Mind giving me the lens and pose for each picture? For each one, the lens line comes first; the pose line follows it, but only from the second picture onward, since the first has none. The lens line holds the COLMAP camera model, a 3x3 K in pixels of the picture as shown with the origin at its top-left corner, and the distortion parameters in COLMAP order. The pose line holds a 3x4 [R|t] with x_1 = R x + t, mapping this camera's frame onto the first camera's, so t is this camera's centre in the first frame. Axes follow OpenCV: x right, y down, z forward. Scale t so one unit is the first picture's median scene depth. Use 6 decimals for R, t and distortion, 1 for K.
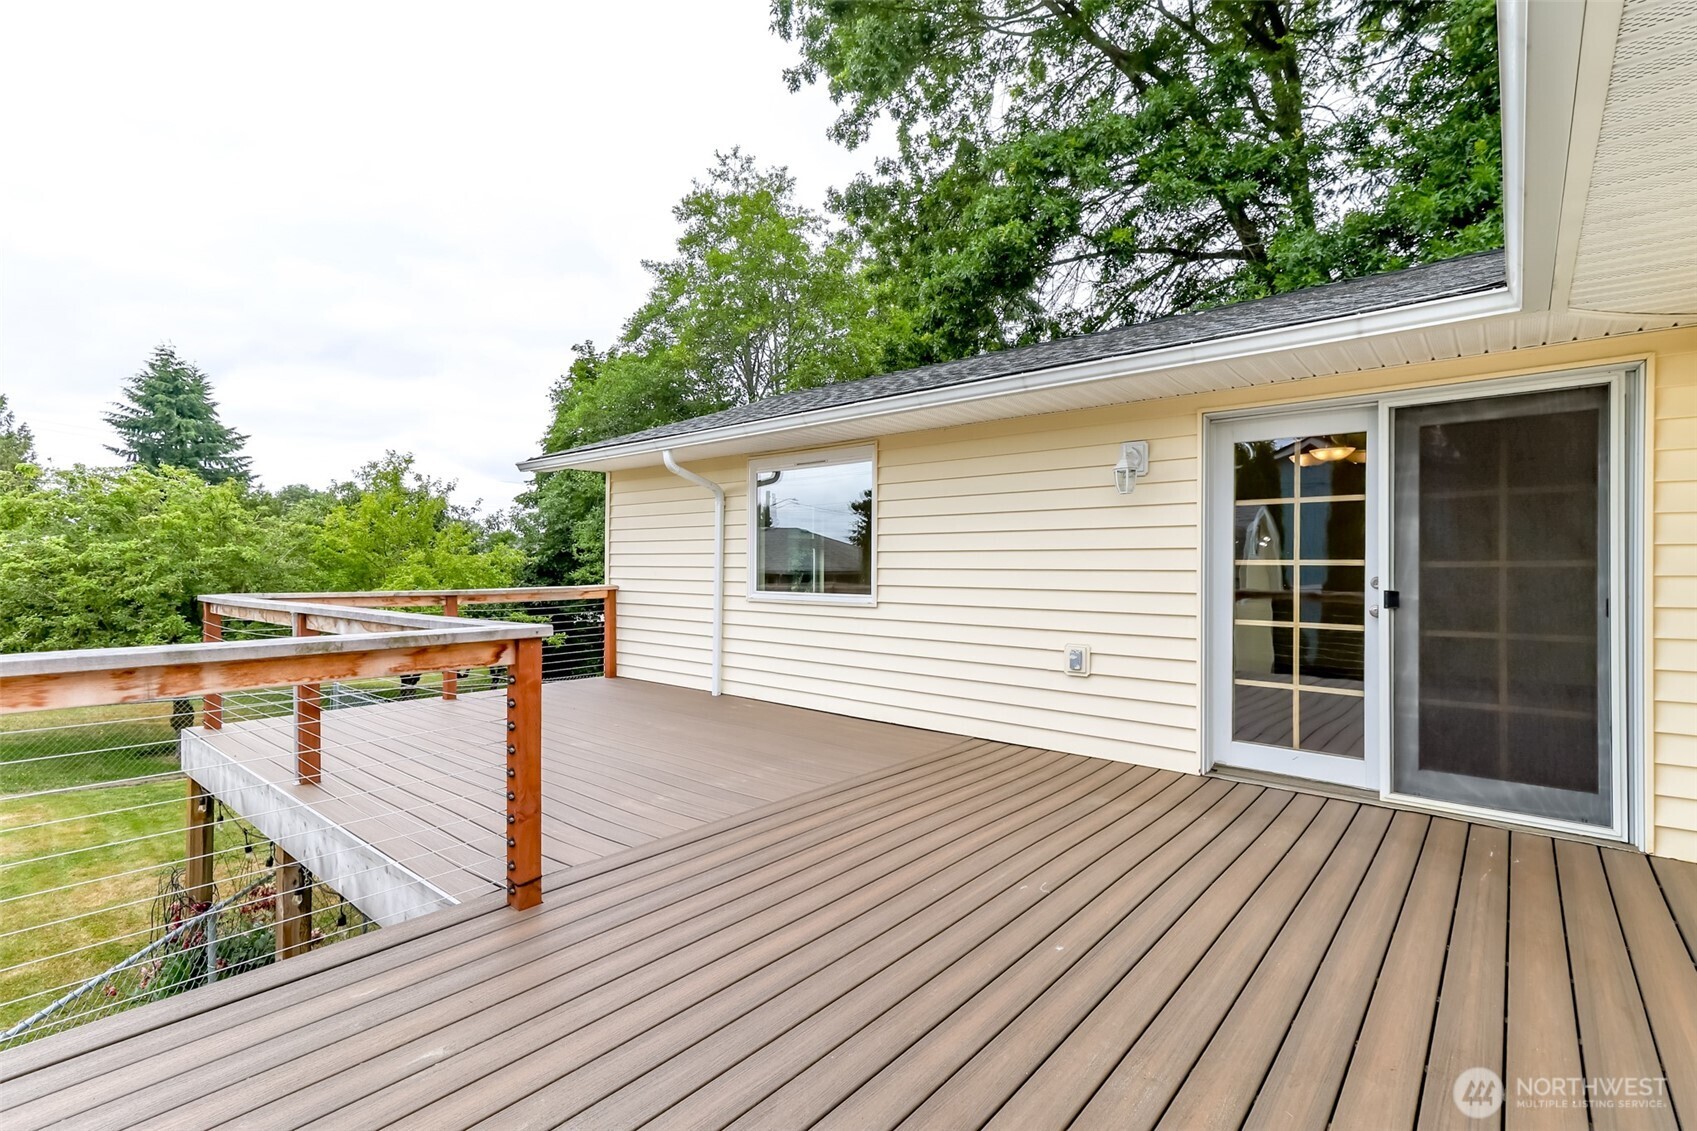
lens RADIAL K [[770.6, 0, 859.0], [0, 770.6, 558.1], [0, 0, 1]] dist [0.017077, 0.000316]
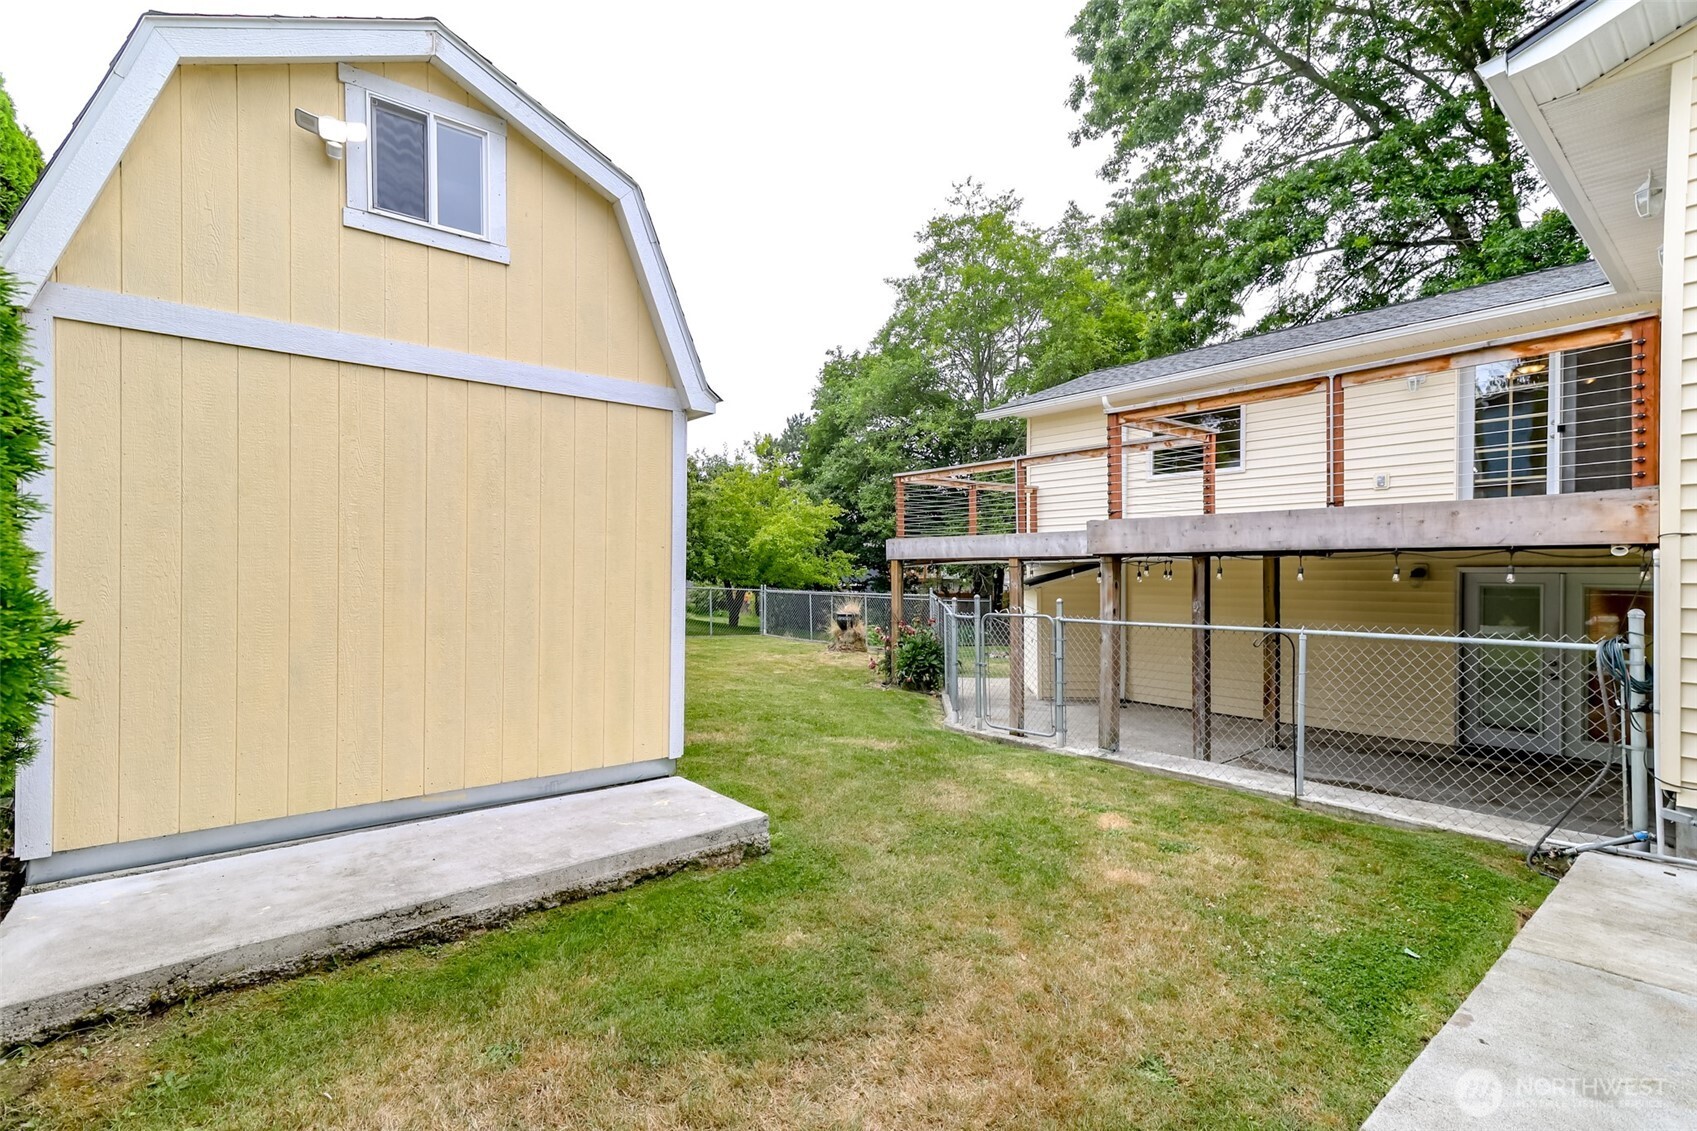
lens RADIAL K [[769.2, 0, 855.0], [0, 769.2, 570.5], [0, 0, 1]] dist [0.016315, -0.000413]
pose [[0.985516, -0.008568, -0.169366, -0.237766], [0.011567, 0.999793, 0.016732, 0.104585], [0.169187, -0.018449, 0.985411, -0.396083]]
